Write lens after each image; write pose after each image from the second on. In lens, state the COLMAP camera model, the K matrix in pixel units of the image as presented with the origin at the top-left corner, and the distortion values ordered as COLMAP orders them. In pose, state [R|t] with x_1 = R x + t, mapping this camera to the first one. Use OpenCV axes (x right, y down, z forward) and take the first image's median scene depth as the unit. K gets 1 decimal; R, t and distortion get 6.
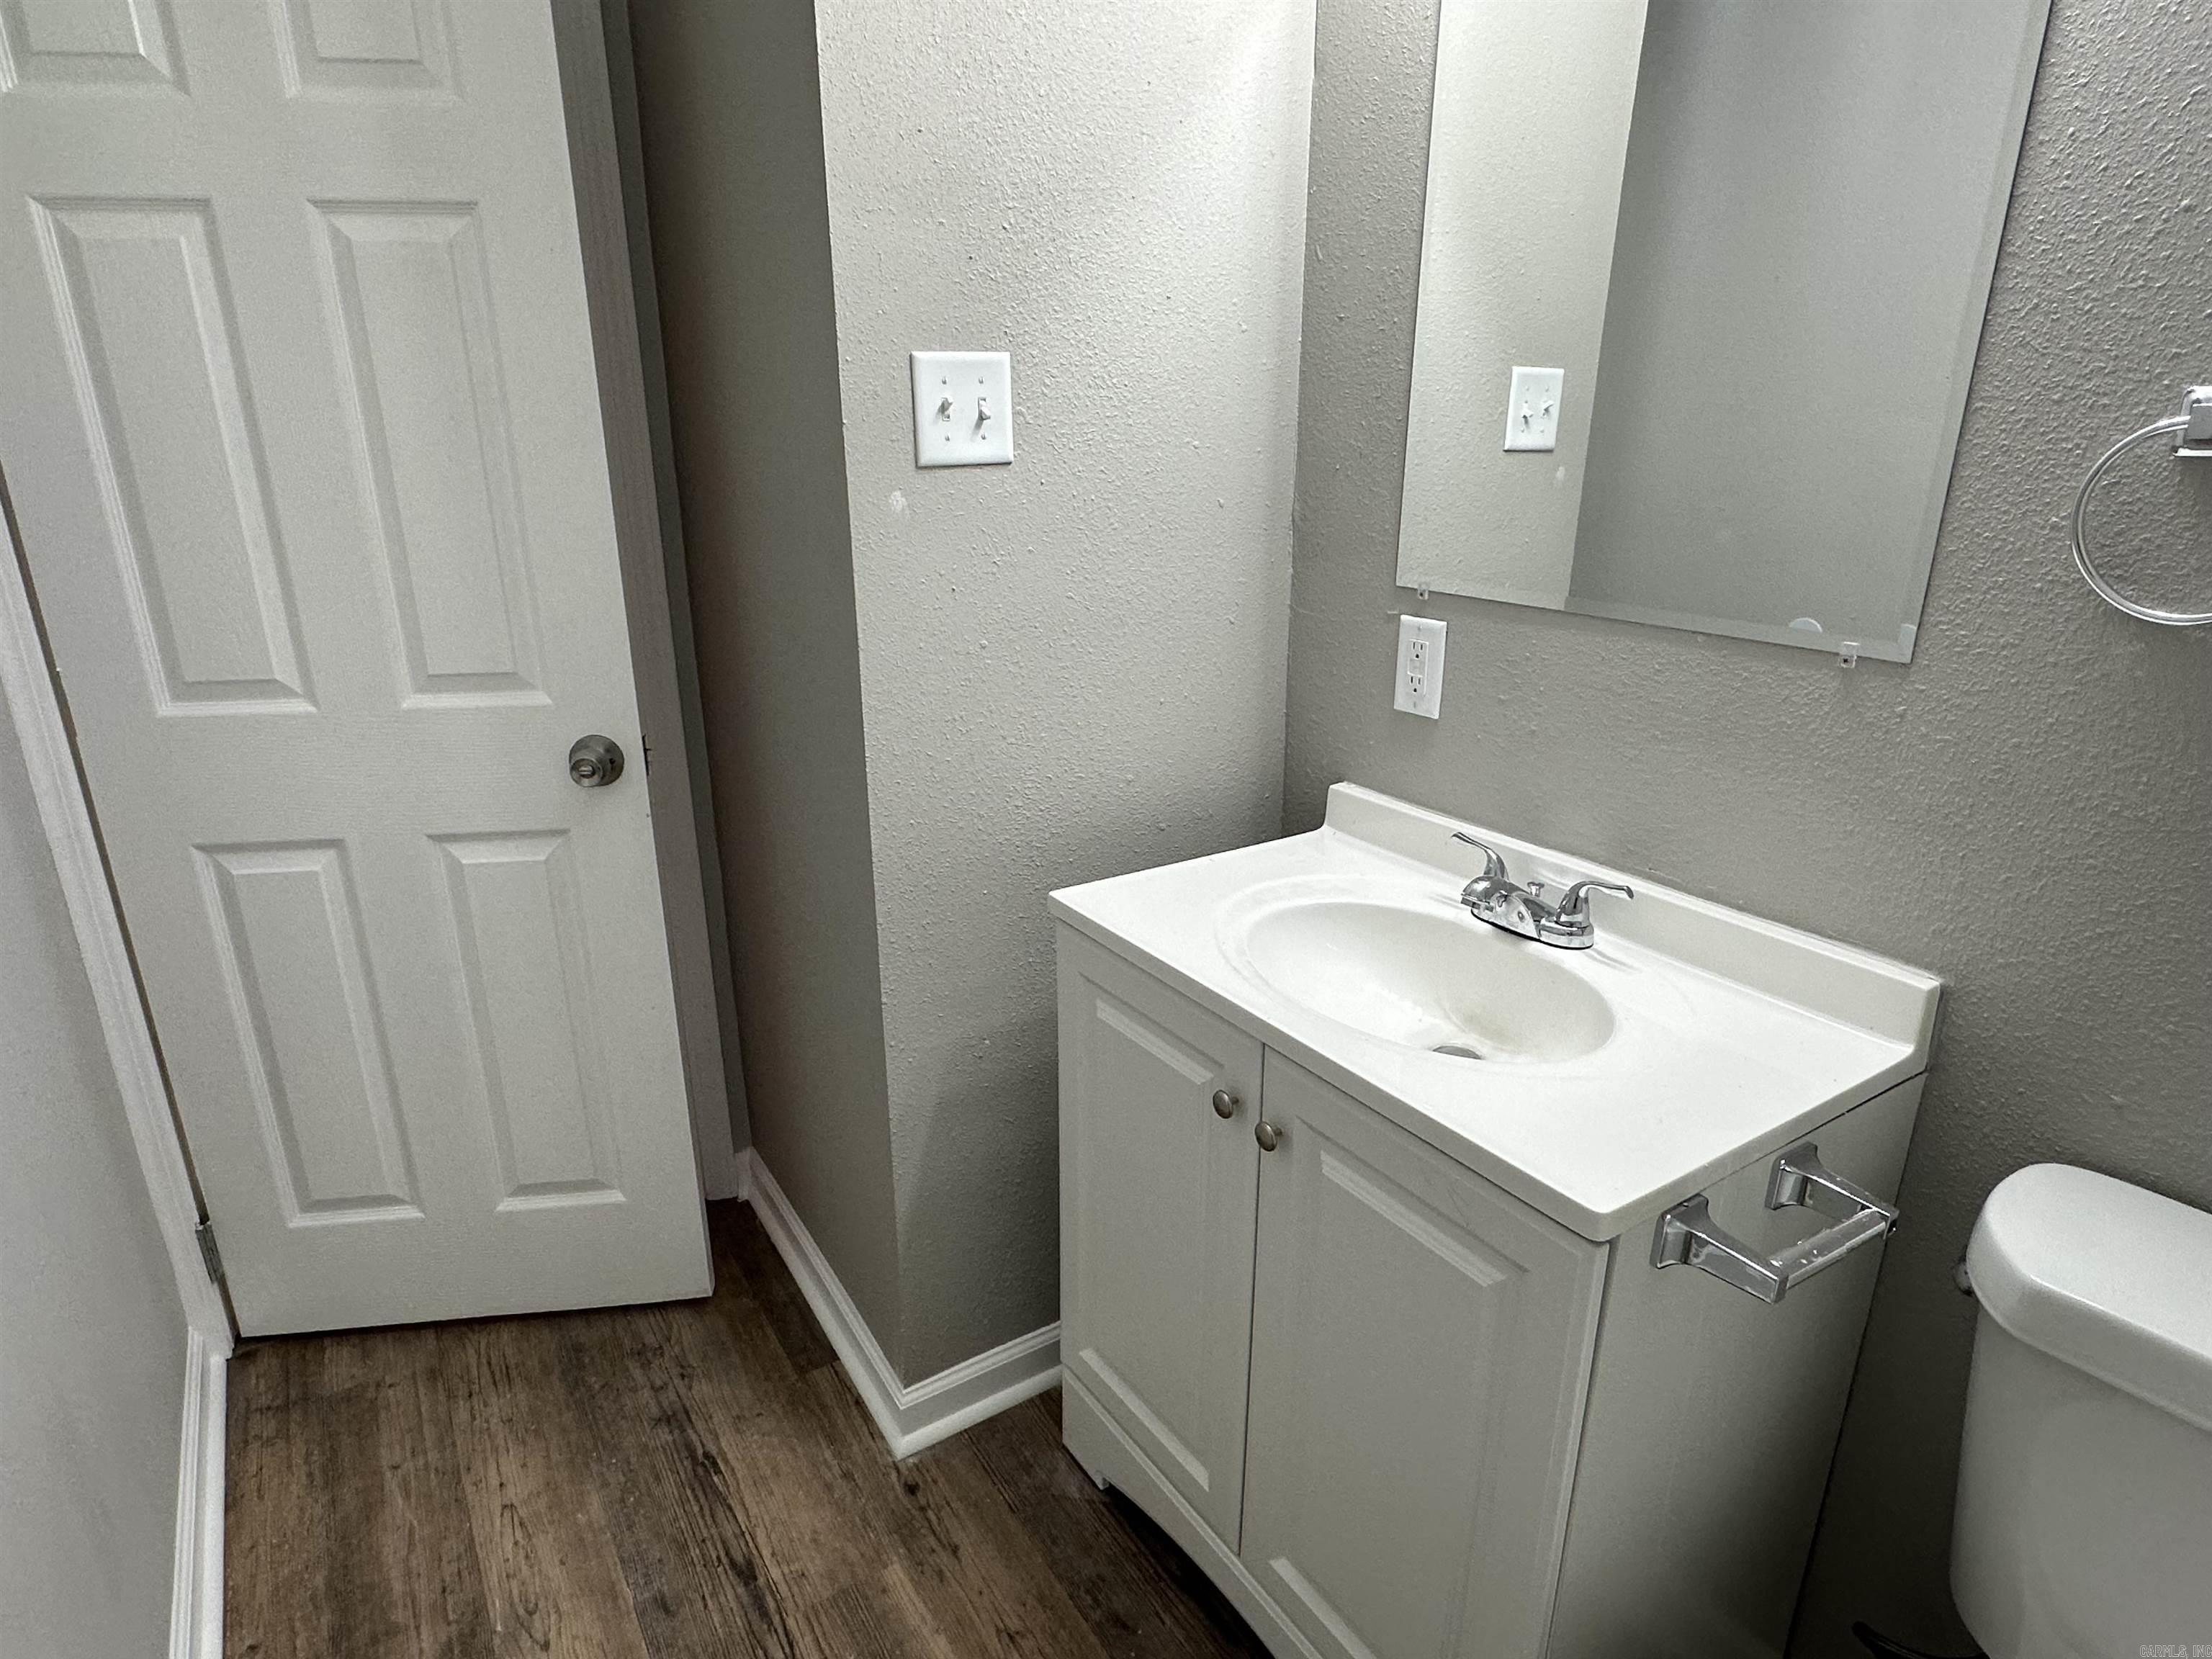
lens RADIAL K [[1254.7, 0, 1112.1], [0, 1254.7, 835.9], [0, 0, 1]] dist [-0.001740, -0.003218]
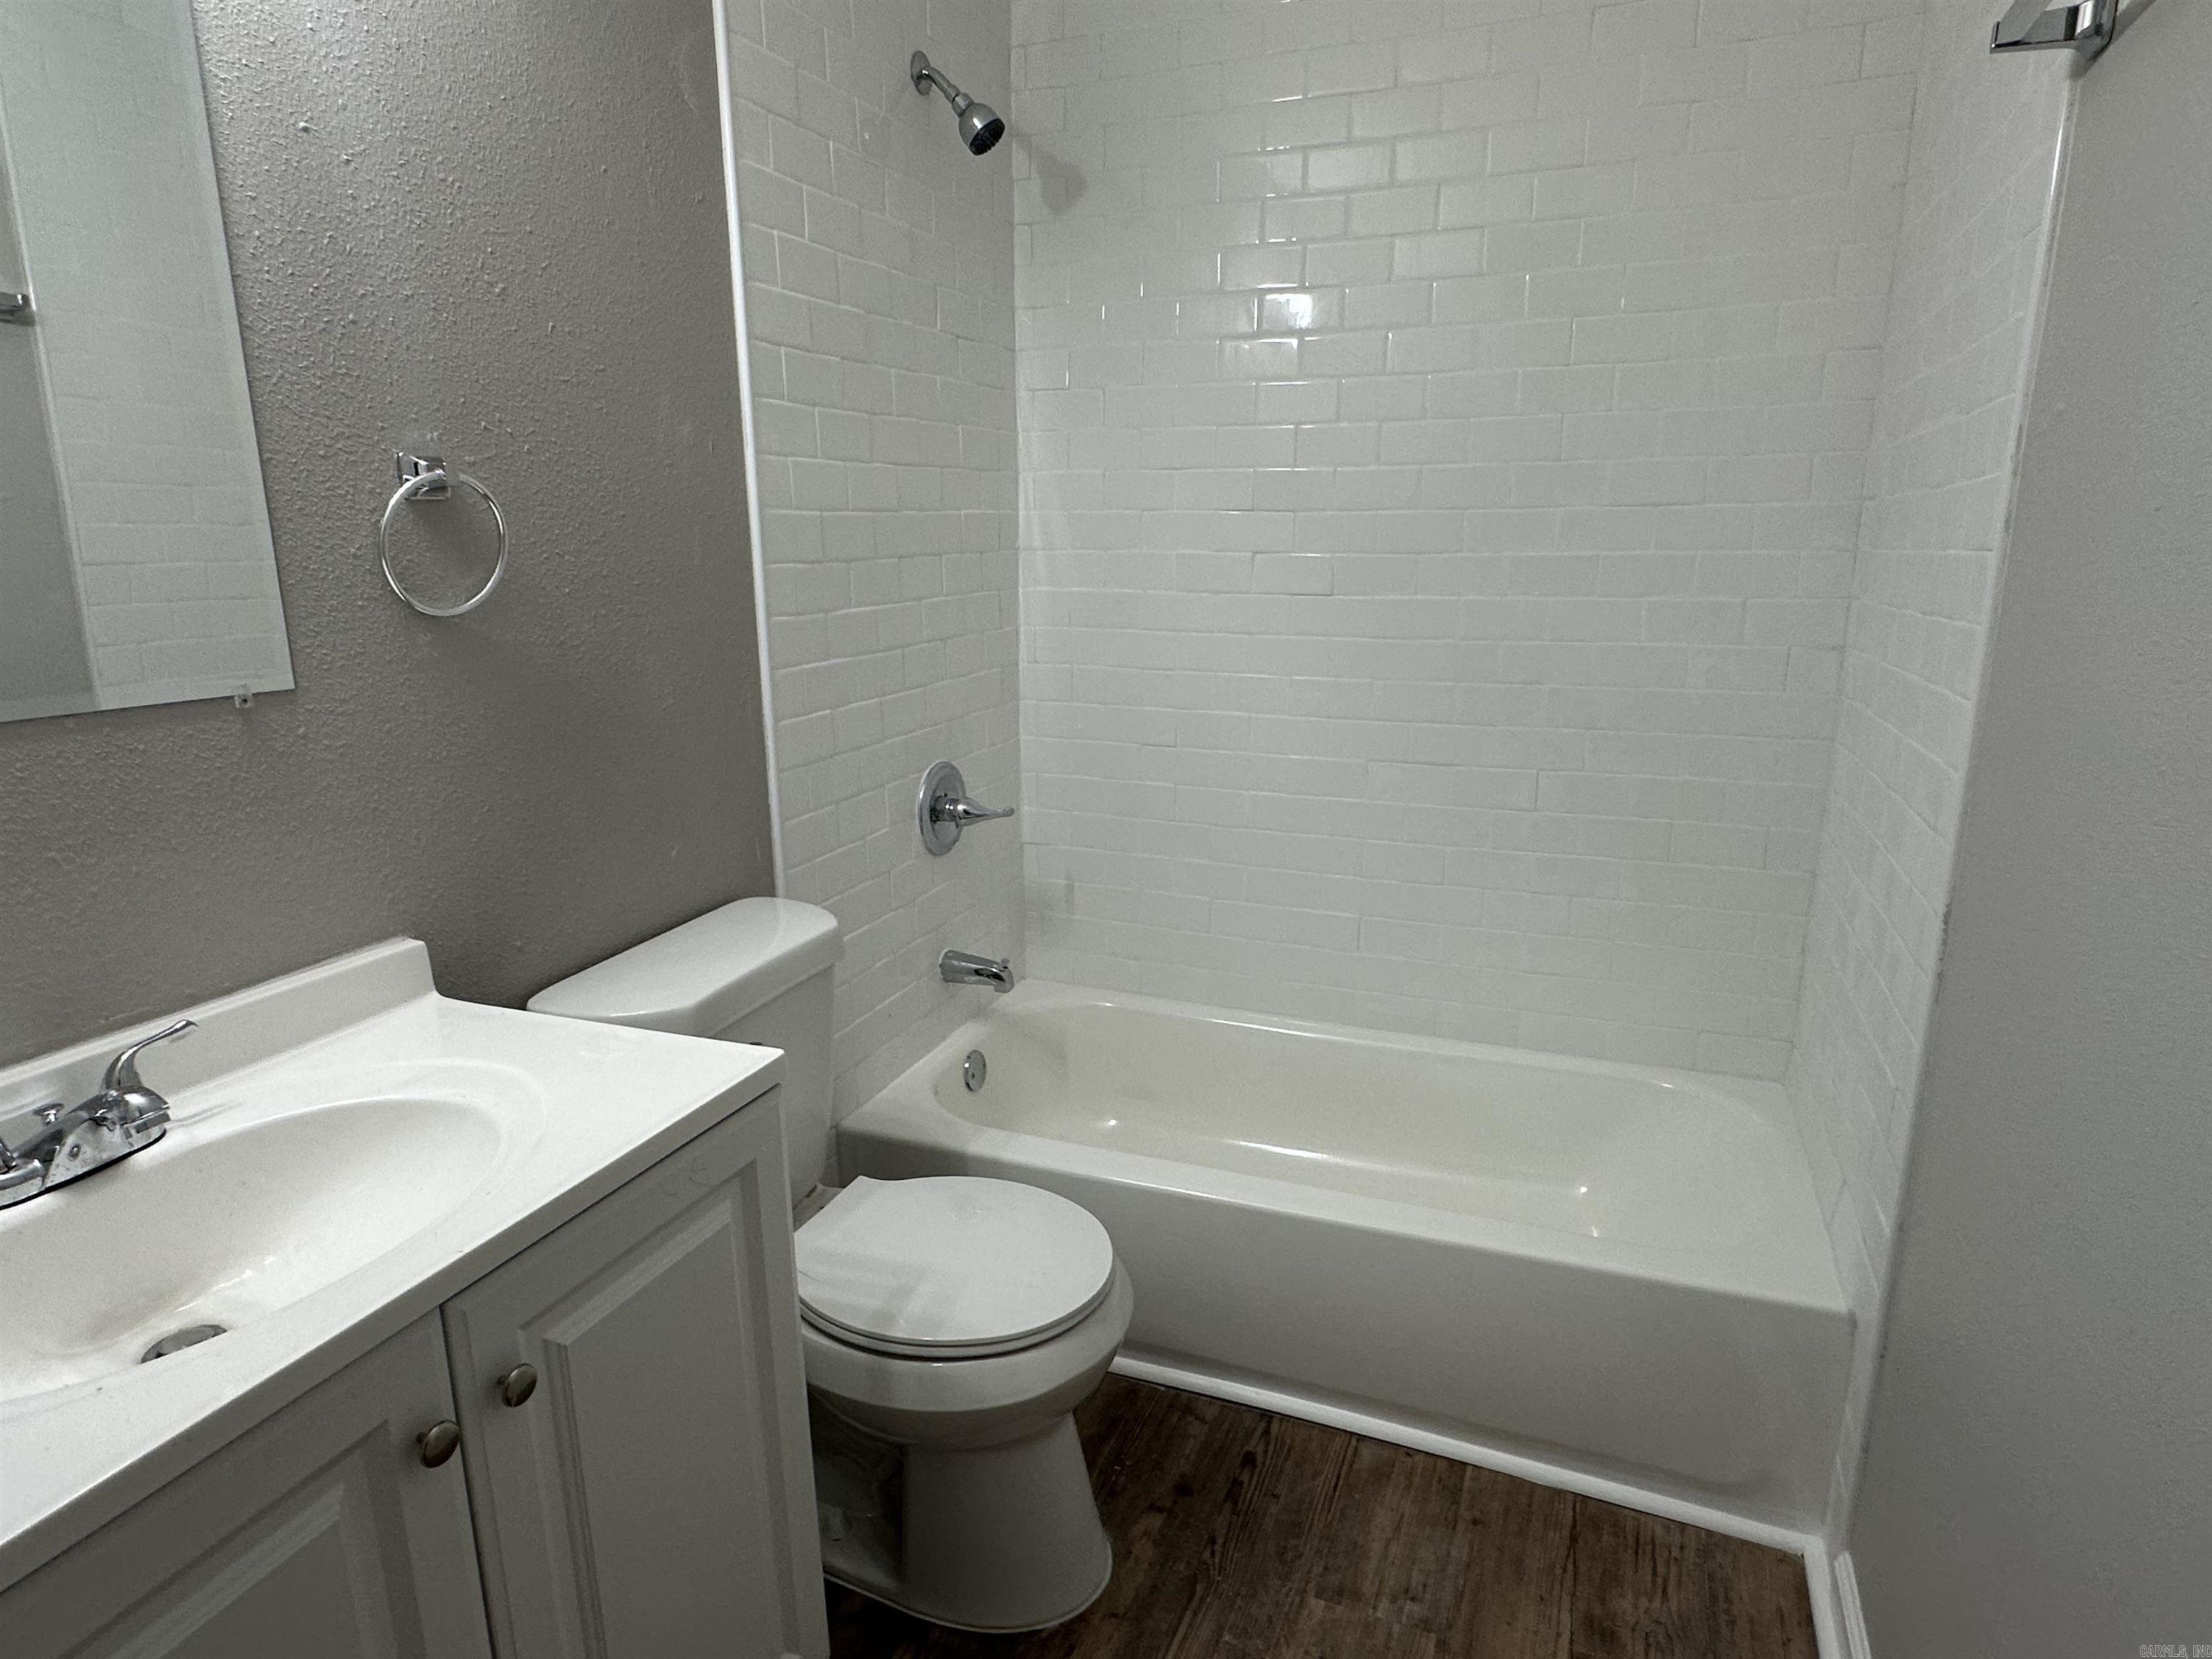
lens RADIAL K [[1254.7, 0, 1113.5], [0, 1254.7, 830.0], [0, 0, 1]] dist [-0.001740, -0.003218]
pose [[-0.575537, -0.181264, 0.797434, -0.624136], [0.267458, 0.879776, 0.393015, -0.250759], [-0.772802, 0.439475, -0.457863, 0.940055]]
